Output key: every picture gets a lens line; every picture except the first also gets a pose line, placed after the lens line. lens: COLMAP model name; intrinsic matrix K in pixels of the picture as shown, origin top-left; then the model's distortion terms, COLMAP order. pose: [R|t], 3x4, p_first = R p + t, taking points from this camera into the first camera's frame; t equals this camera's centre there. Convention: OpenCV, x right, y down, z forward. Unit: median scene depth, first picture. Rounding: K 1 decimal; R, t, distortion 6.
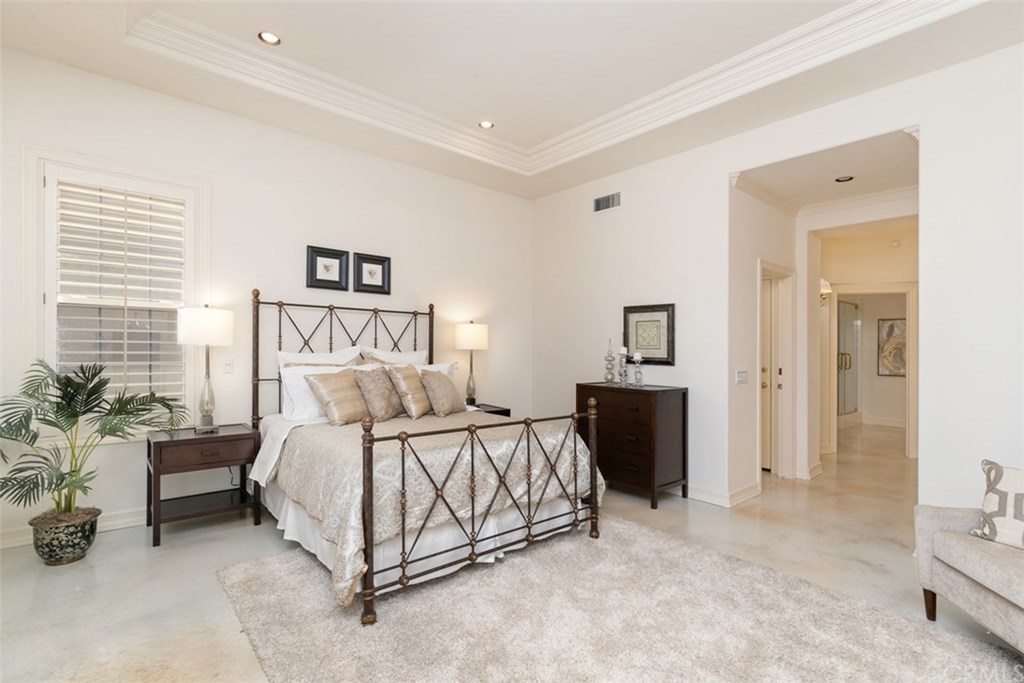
lens RADIAL K [[485.0, 0, 534.3], [0, 485.0, 347.1], [0, 0, 1]] dist [-0.001842, -0.000031]
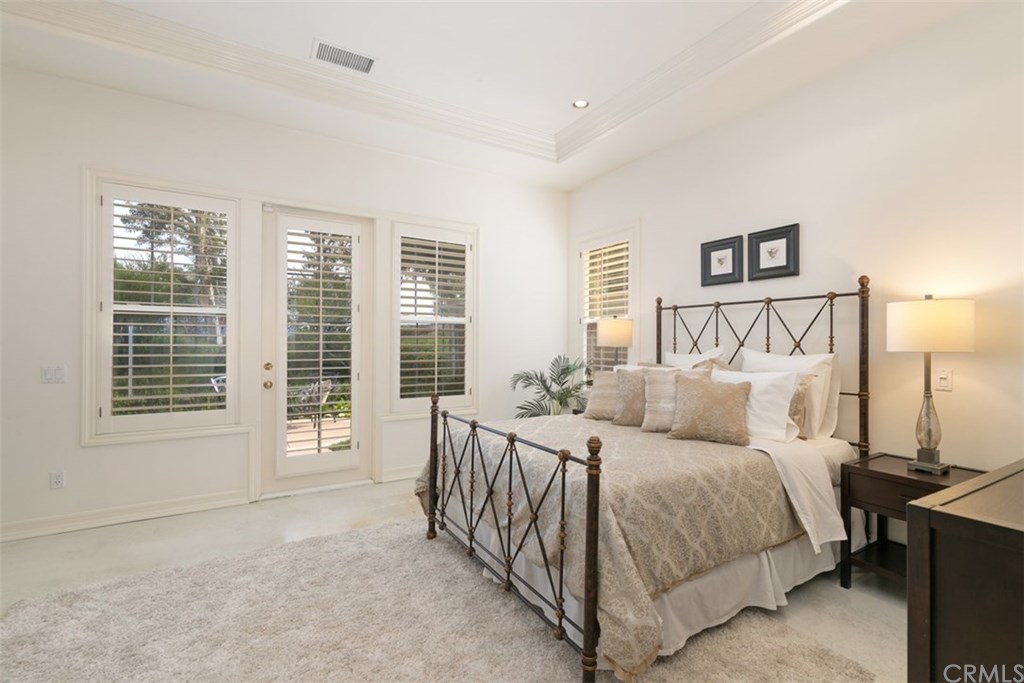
lens RADIAL K [[462.3, 0, 512.0], [0, 462.3, 341.5], [0, 0, 1]] dist [0.002718, 0.000005]
pose [[-0.195490, -0.010695, -0.980647, 0.493500], [0.006402, 0.999905, -0.012181, -0.003364], [0.980685, -0.008659, -0.195403, 0.763261]]
